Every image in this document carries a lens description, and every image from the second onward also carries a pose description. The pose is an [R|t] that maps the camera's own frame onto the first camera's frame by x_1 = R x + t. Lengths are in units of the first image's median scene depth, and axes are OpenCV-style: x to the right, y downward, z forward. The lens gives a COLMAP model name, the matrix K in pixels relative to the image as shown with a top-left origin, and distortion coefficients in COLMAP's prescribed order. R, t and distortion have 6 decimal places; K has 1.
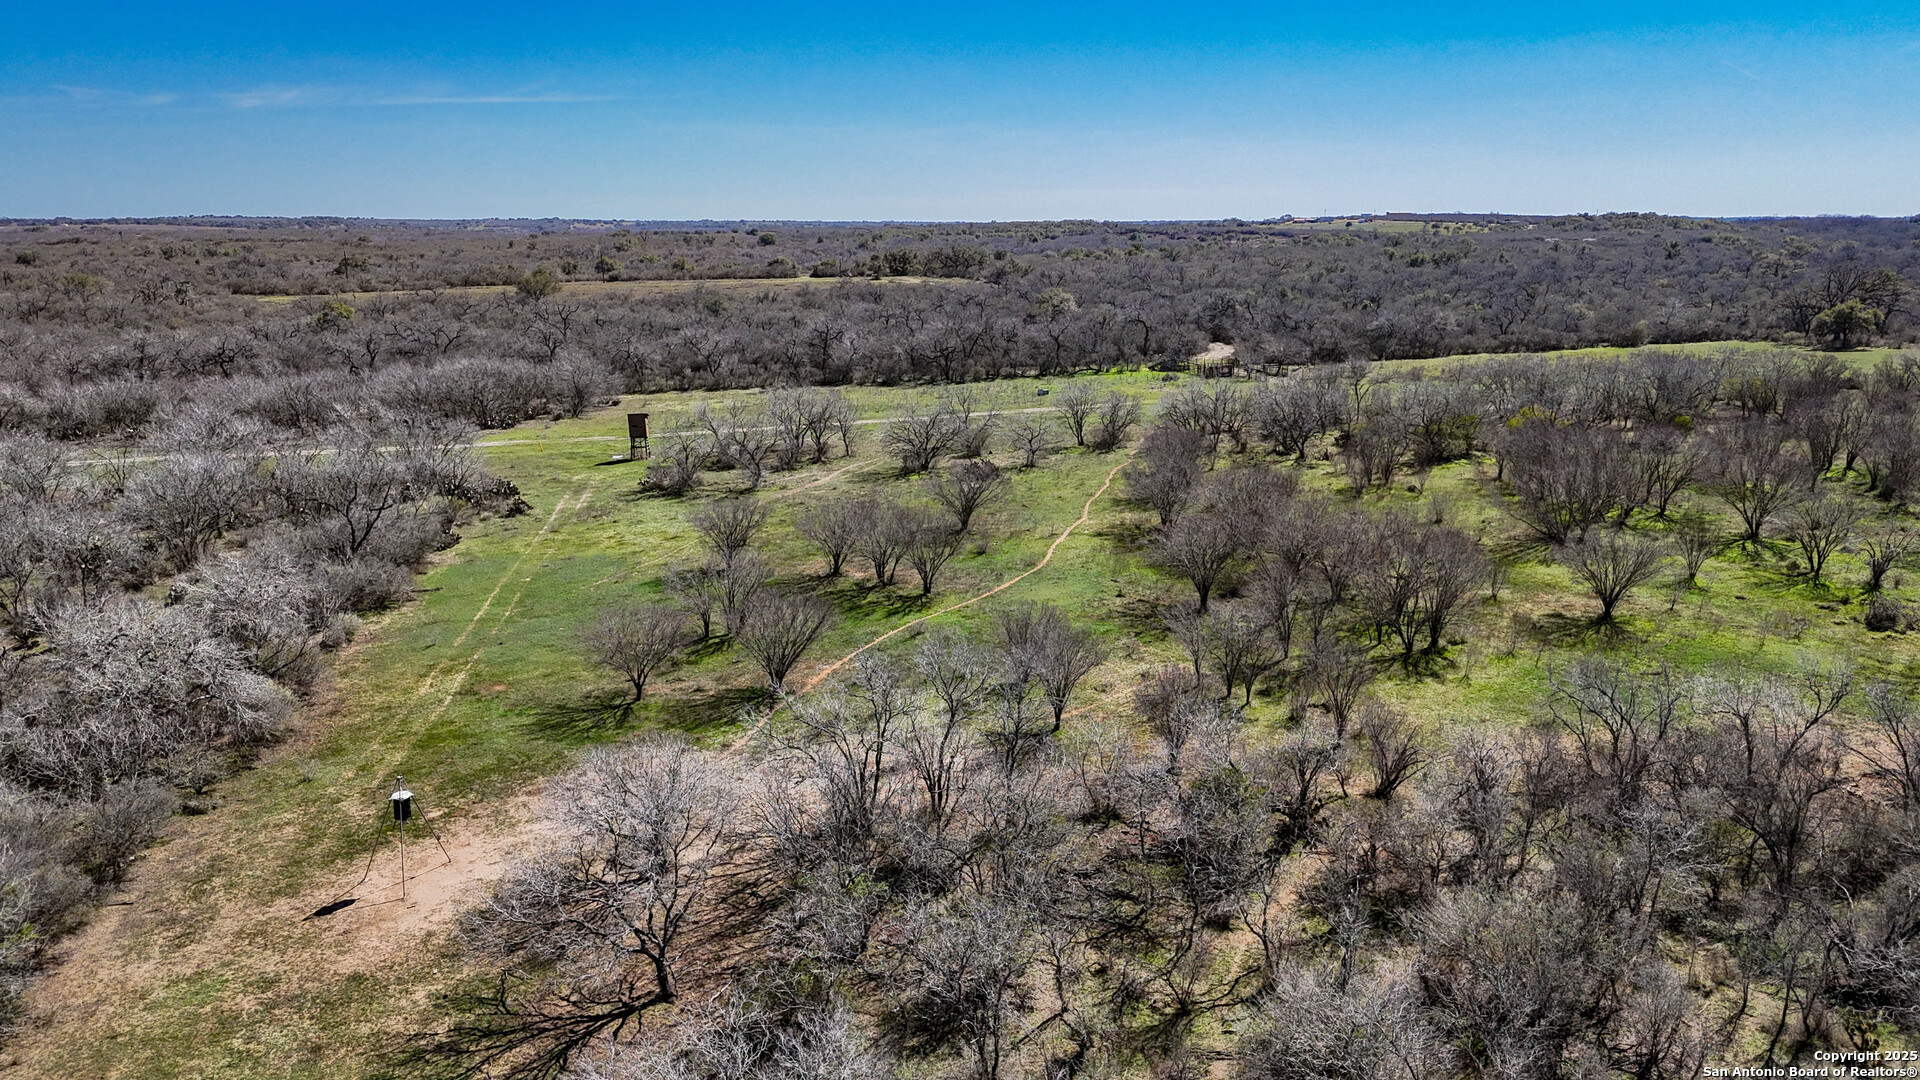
lens RADIAL K [[1399.2, 0, 962.8], [0, 1399.2, 547.6], [0, 0, 1]] dist [0.080863, -0.079429]
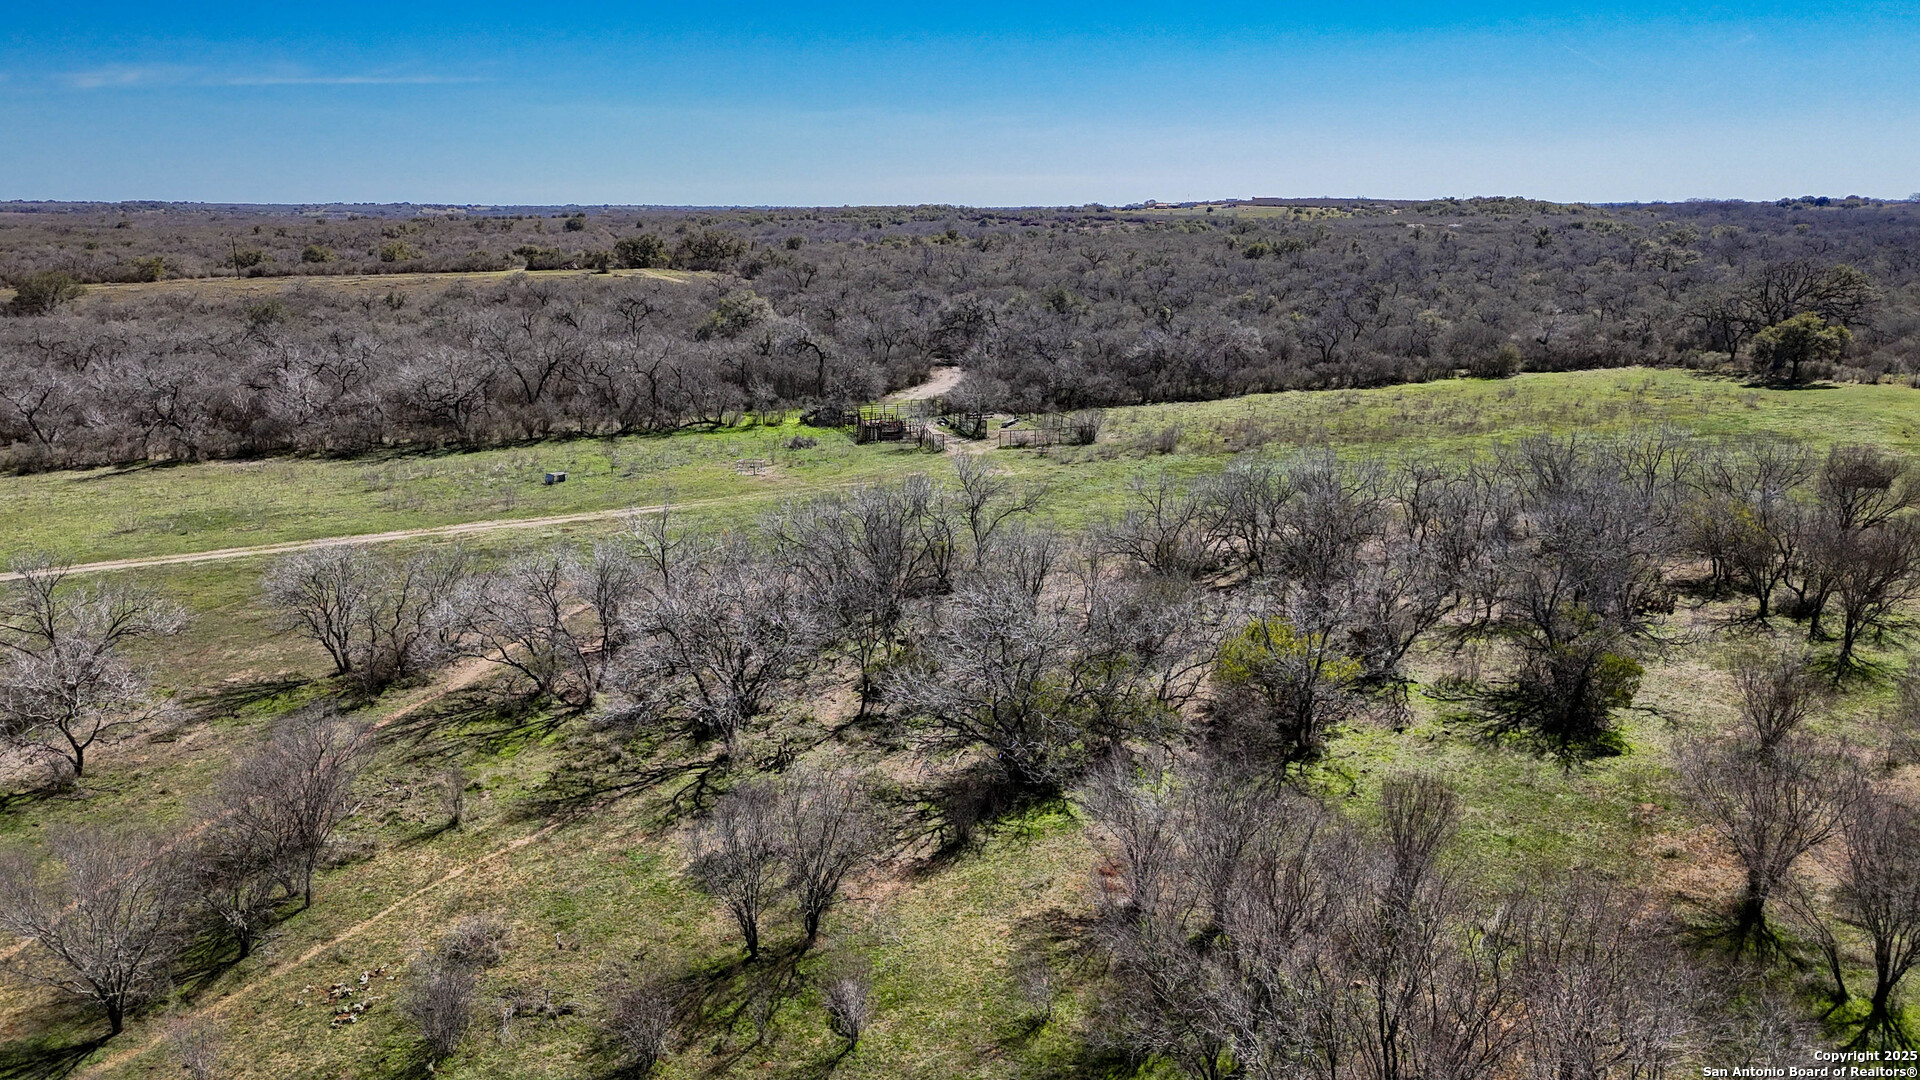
lens RADIAL K [[1399.2, 0, 962.1], [0, 1399.2, 534.1], [0, 0, 1]] dist [0.080863, -0.079429]
pose [[0.997102, -0.017949, 0.073930, 0.074434], [0.017919, 0.999839, 0.001065, -0.034160], [-0.073937, 0.000263, 0.997263, 0.156620]]
